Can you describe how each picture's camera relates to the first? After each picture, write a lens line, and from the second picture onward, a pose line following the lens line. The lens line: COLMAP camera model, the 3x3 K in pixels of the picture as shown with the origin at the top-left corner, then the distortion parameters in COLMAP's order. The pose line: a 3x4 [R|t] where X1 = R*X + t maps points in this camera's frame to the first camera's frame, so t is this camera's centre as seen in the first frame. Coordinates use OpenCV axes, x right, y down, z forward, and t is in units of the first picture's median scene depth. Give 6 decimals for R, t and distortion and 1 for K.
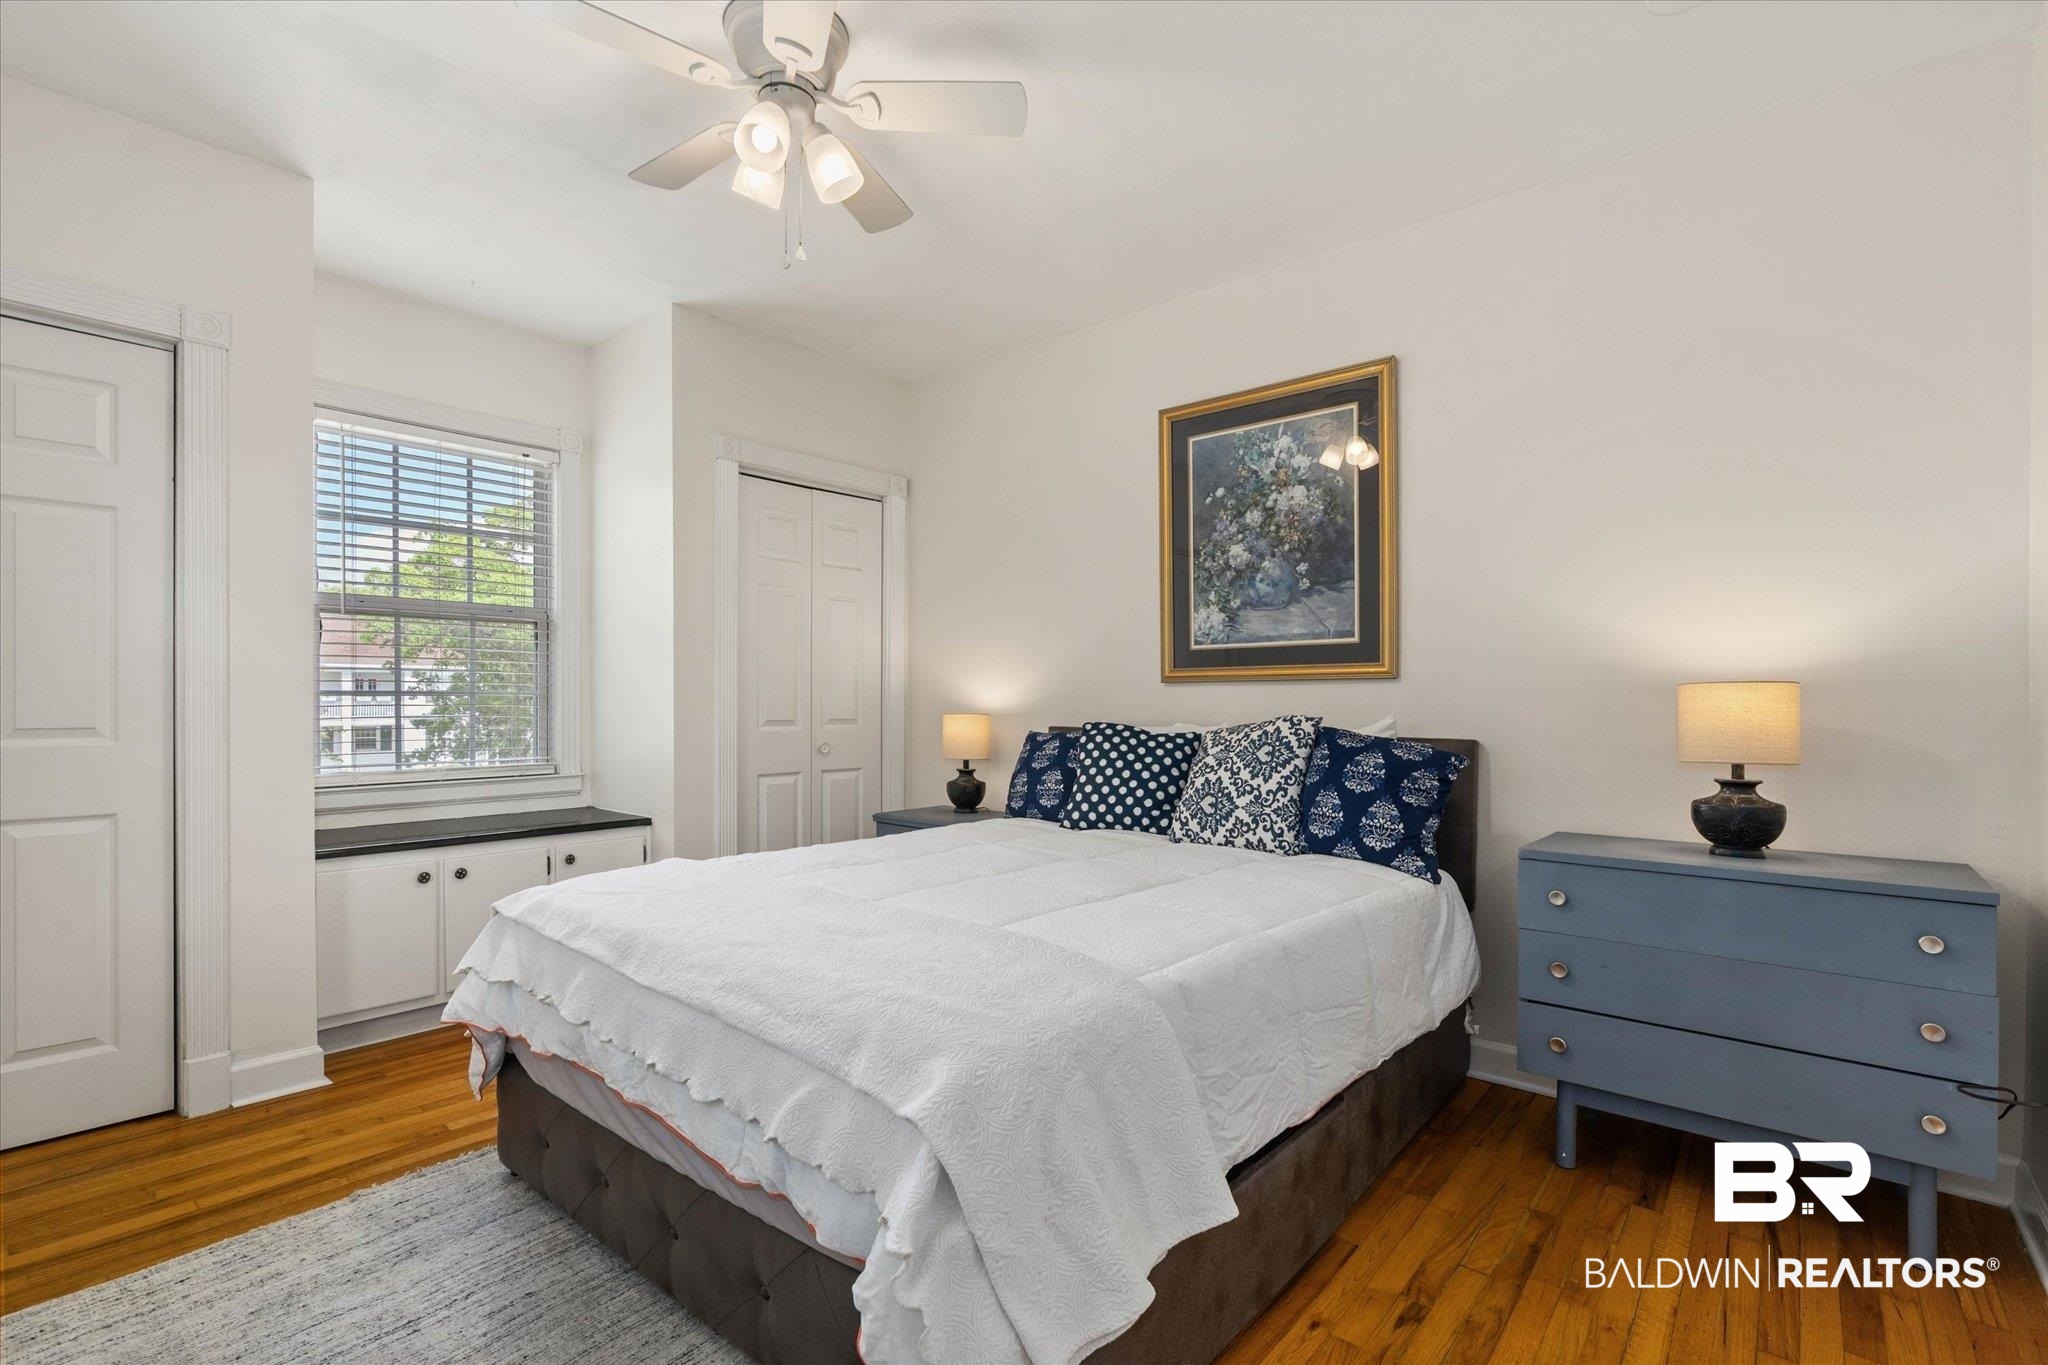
lens RADIAL K [[933.9, 0, 1028.6], [0, 933.9, 695.5], [0, 0, 1]] dist [-0.000584, 0.000210]
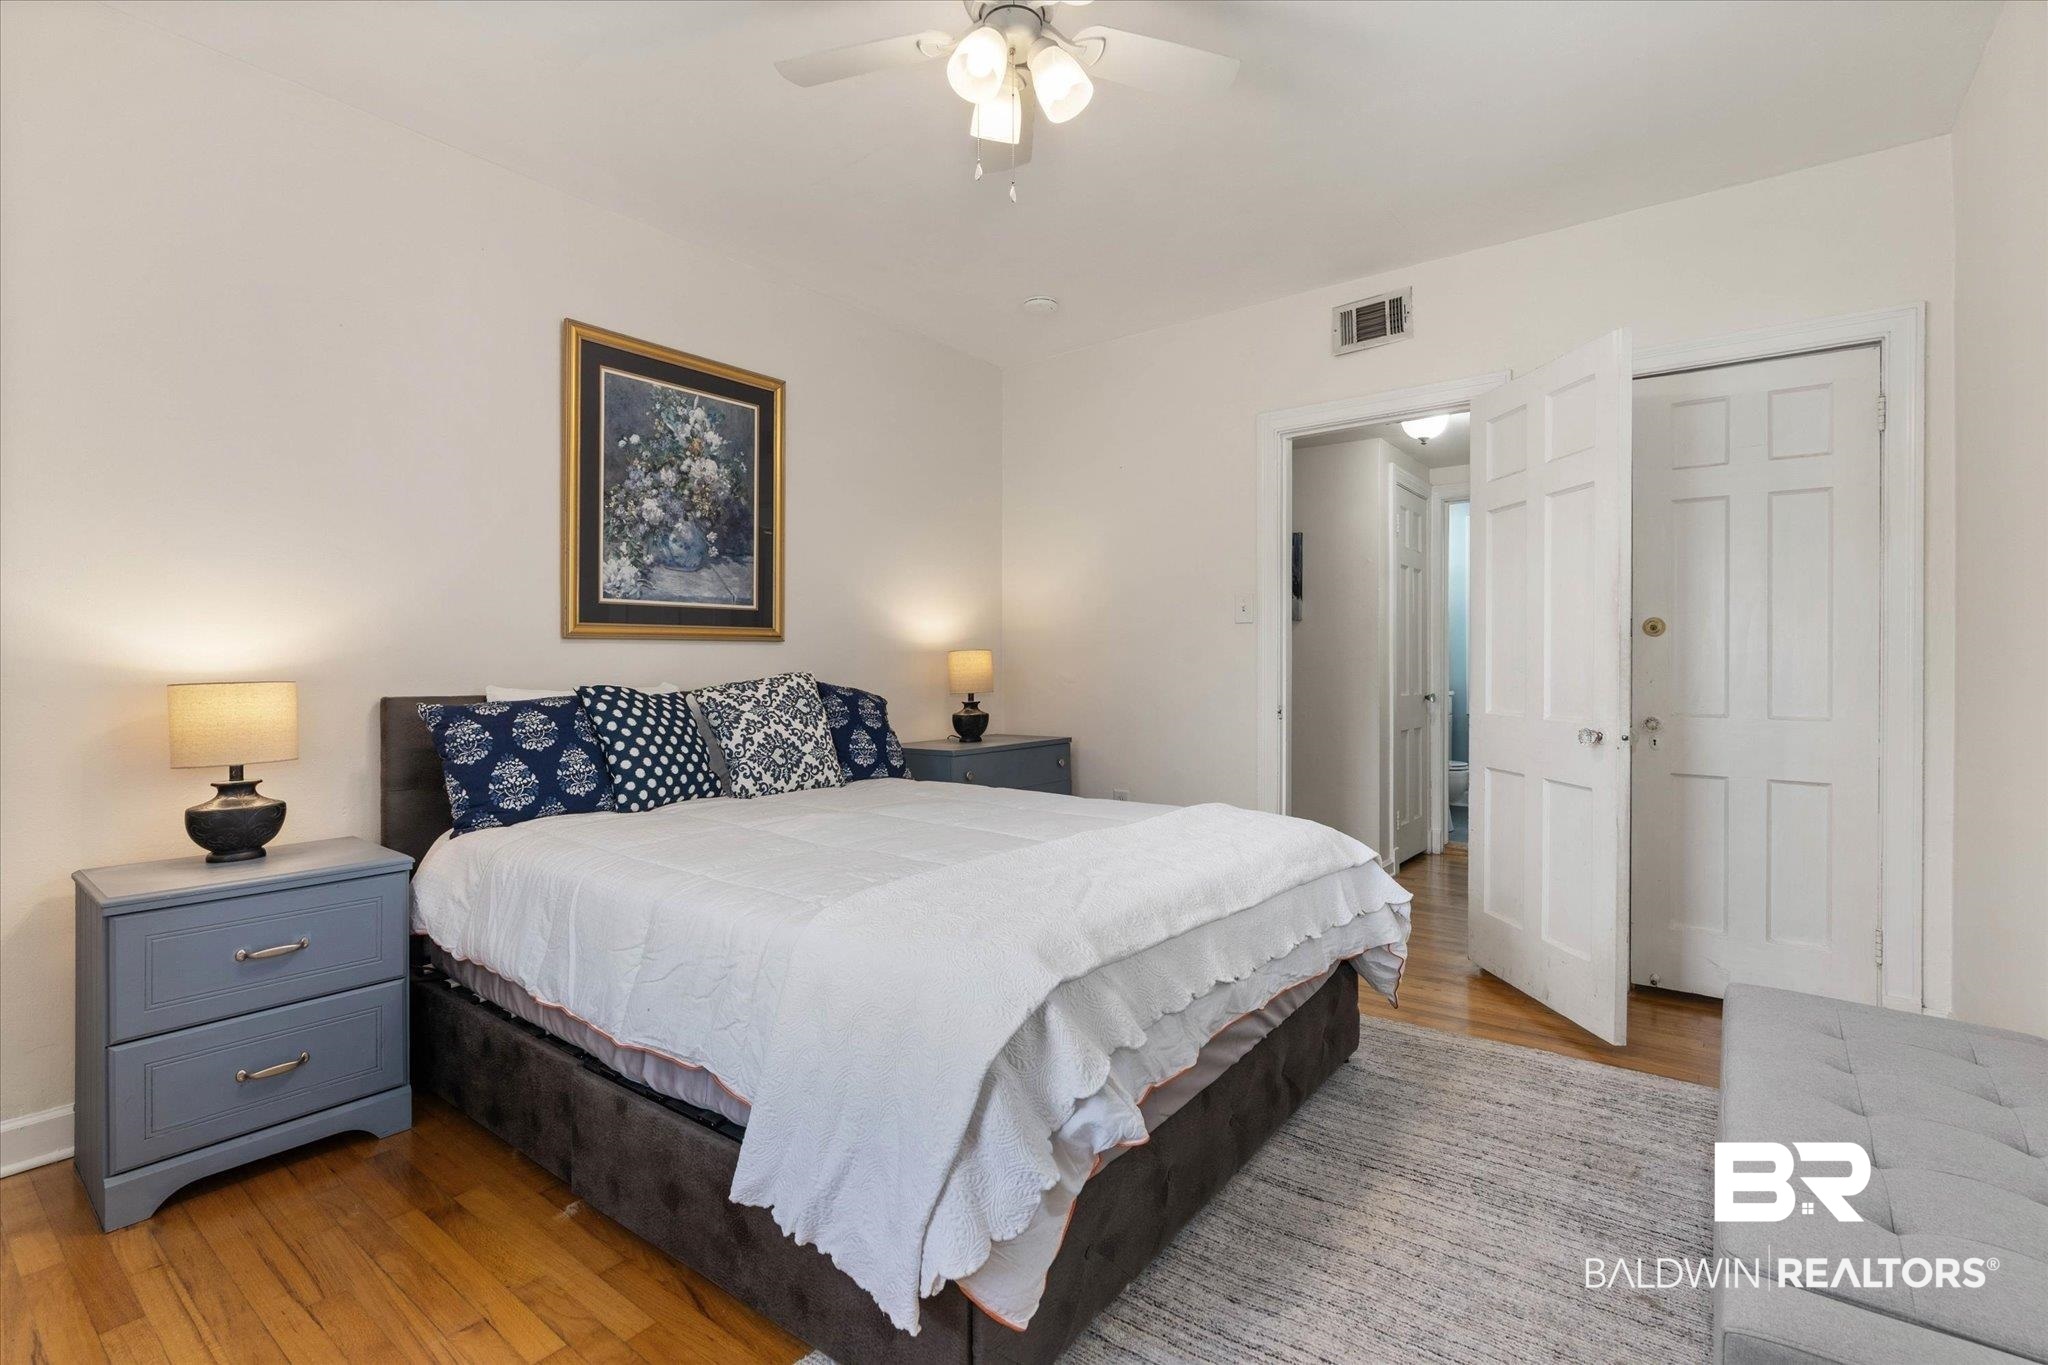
lens RADIAL K [[945.4, 0, 1013.7], [0, 945.4, 651.1], [0, 0, 1]] dist [-0.000474, 0.000177]
pose [[-0.038713, 0.008093, 0.999218, -0.815974], [-0.007698, 0.999935, -0.008397, 0.002395], [-0.999221, -0.008017, -0.038648, 0.694310]]
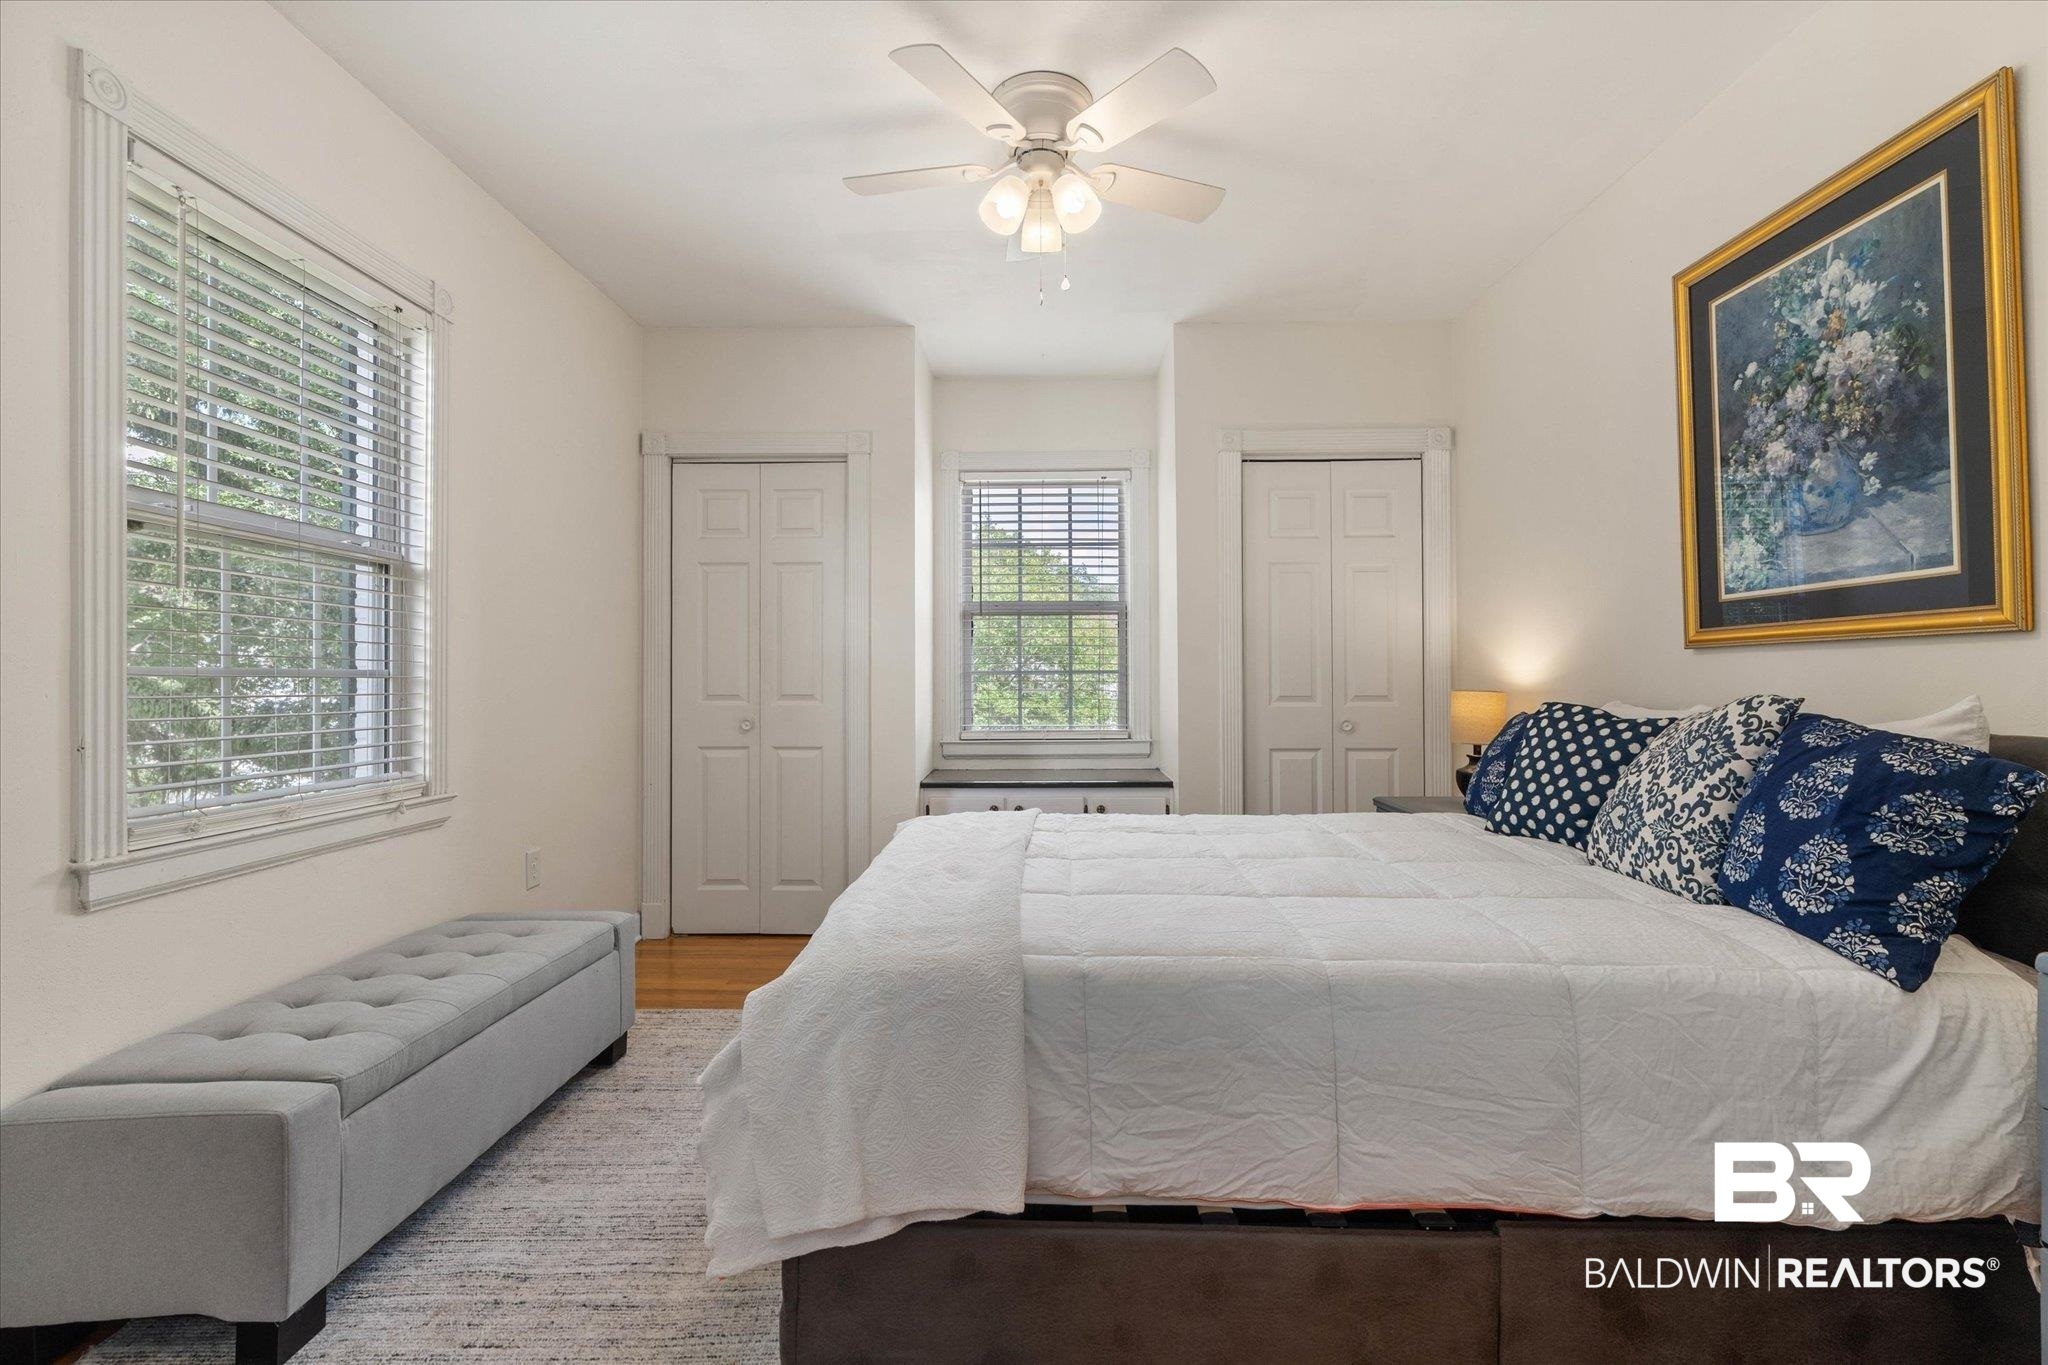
lens RADIAL K [[933.2, 0, 1031.1], [0, 933.2, 656.0], [0, 0, 1]] dist [0.001410, 0.000860]
pose [[0.643037, -0.022029, -0.765518, 0.410808], [0.008784, 0.999733, -0.021391, 0.002926], [0.765784, 0.007031, 0.643059, 0.165714]]
